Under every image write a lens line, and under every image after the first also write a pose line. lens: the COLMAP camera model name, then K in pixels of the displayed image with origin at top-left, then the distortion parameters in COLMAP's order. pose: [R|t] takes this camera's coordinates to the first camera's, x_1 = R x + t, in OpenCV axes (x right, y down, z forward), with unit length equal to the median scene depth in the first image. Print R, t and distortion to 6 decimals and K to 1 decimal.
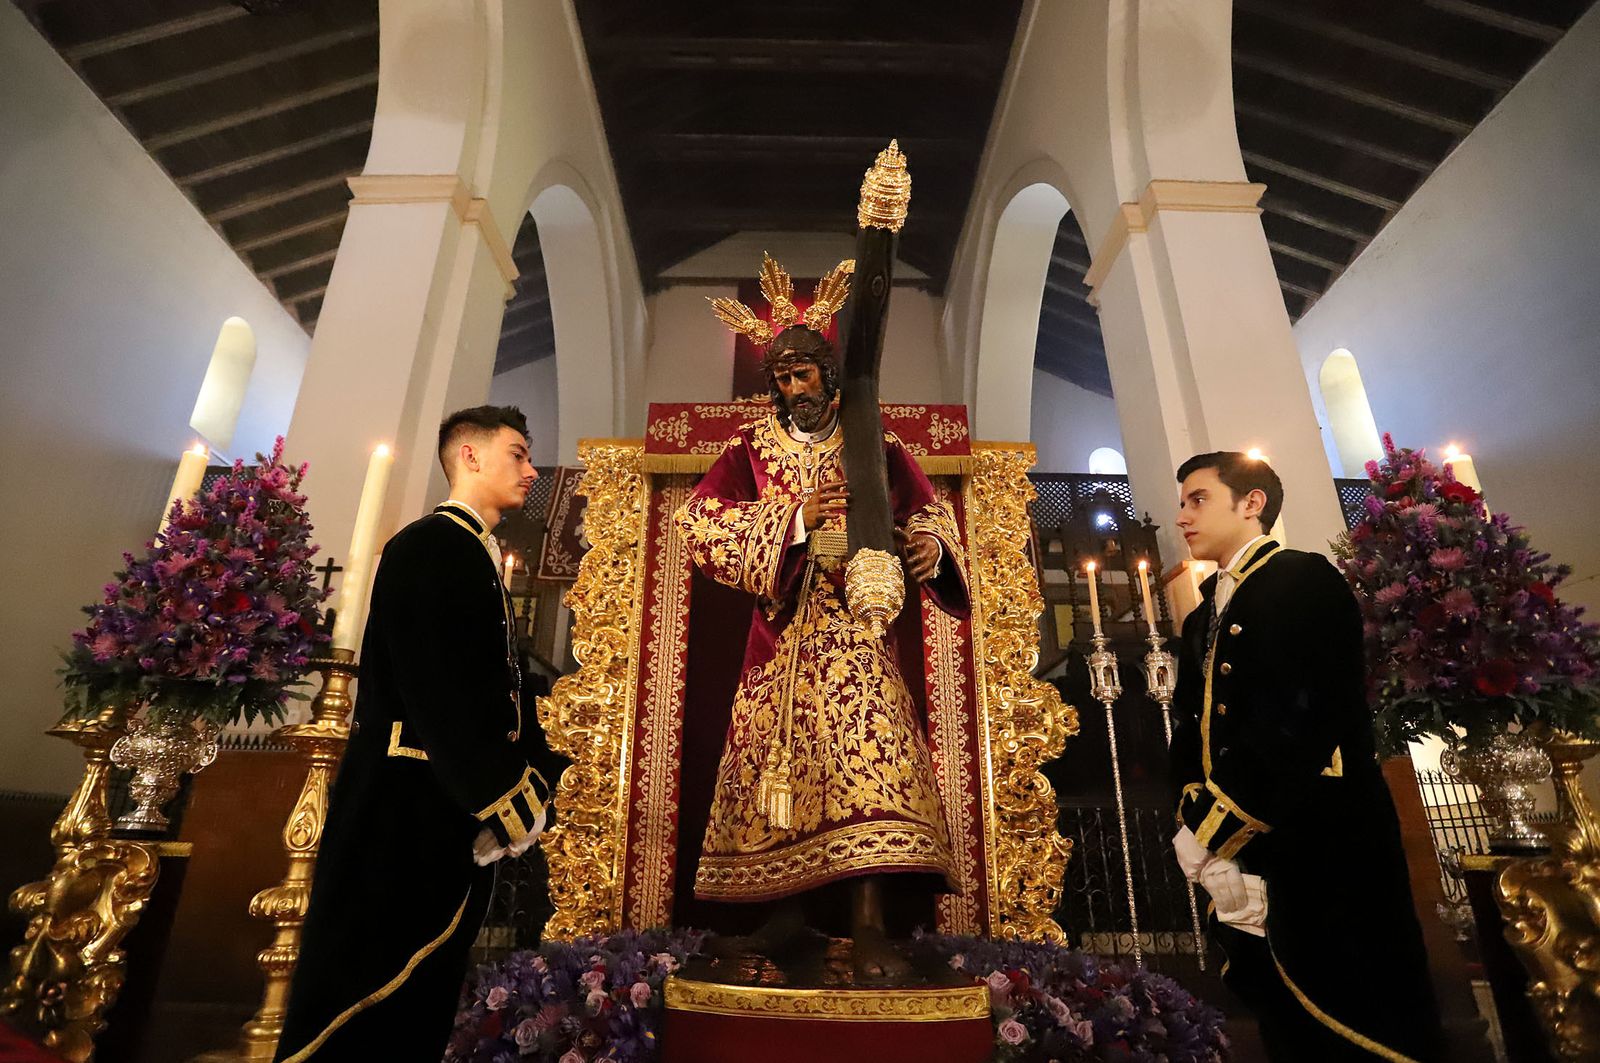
lens RADIAL K [[823.0, 0, 788.2], [0, 823.0, 533.2], [0, 0, 1]] dist [-0.077165, 0.030408]
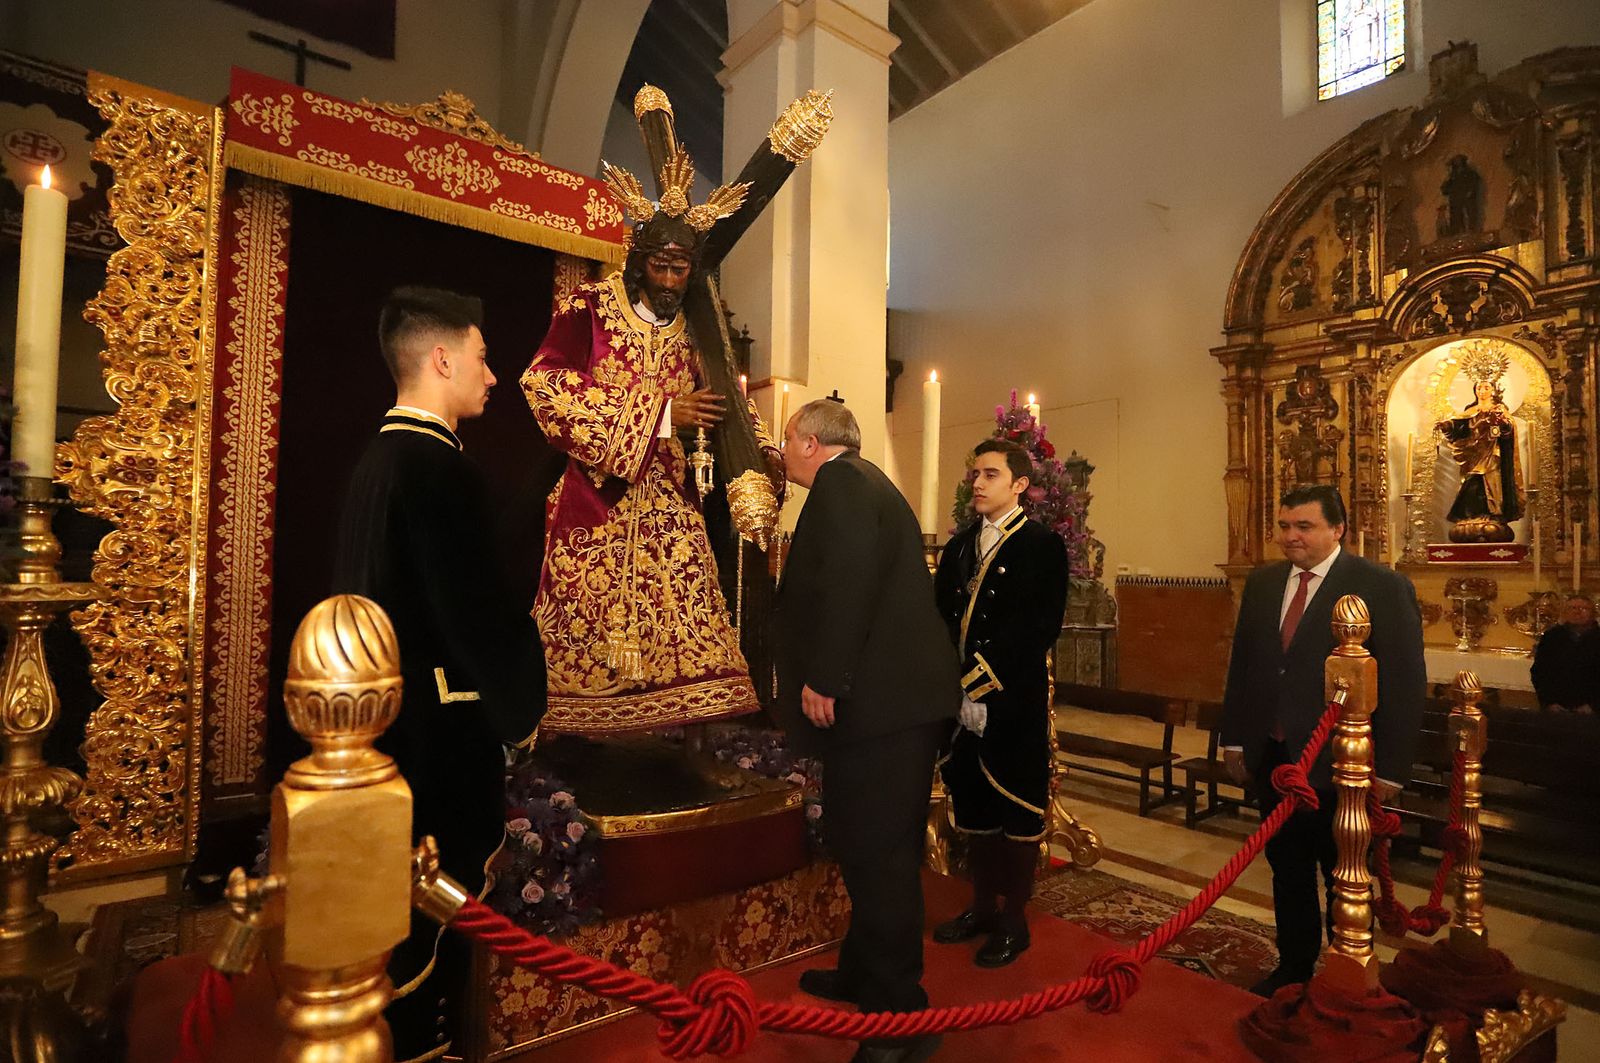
lens RADIAL K [[833.0, 0, 820.8], [0, 833.0, 539.3], [0, 0, 1]] dist [-0.064627, 0.030891]
pose [[0.778801, 0.031764, 0.626467, -0.488591], [-0.245633, 0.934403, 0.257985, -0.188827], [-0.577178, -0.354800, 0.735516, 0.004484]]
